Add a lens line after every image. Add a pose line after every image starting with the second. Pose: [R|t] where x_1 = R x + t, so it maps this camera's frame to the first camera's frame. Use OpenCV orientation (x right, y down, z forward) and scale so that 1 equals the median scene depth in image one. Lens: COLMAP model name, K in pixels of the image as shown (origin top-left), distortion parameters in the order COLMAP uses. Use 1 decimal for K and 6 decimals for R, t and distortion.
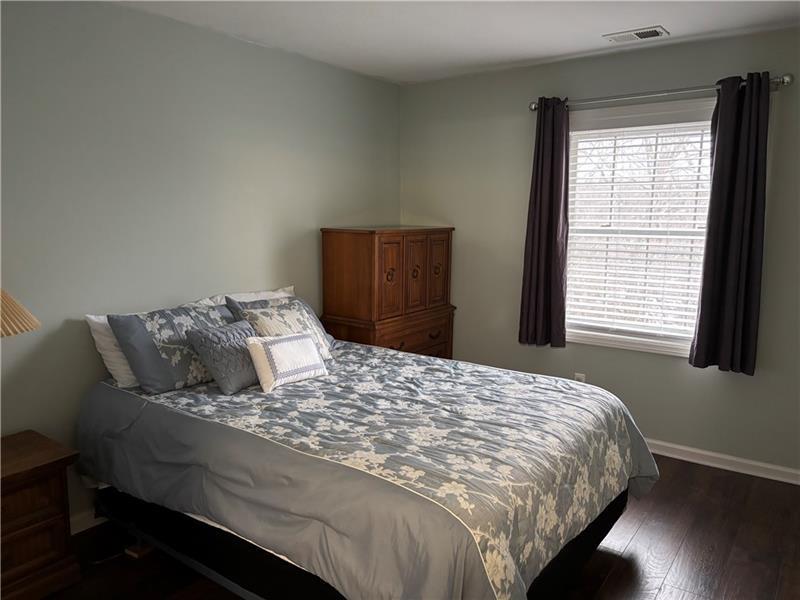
lens RADIAL K [[594.7, 0, 390.7], [0, 594.7, 302.7], [0, 0, 1]] dist [0.060434, -0.054461]
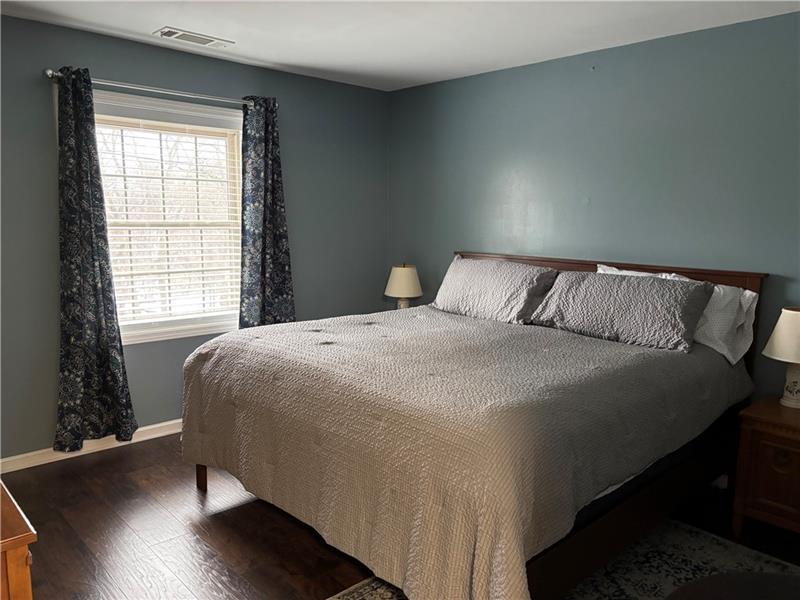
lens RADIAL K [[594.7, 0, 390.7], [0, 594.7, 302.7], [0, 0, 1]] dist [0.060434, -0.054461]
pose [[0.183454, -0.161783, 0.969624, -0.531327], [0.126713, 0.982027, 0.139879, -0.080077], [-0.974827, 0.097202, 0.200657, 0.425285]]
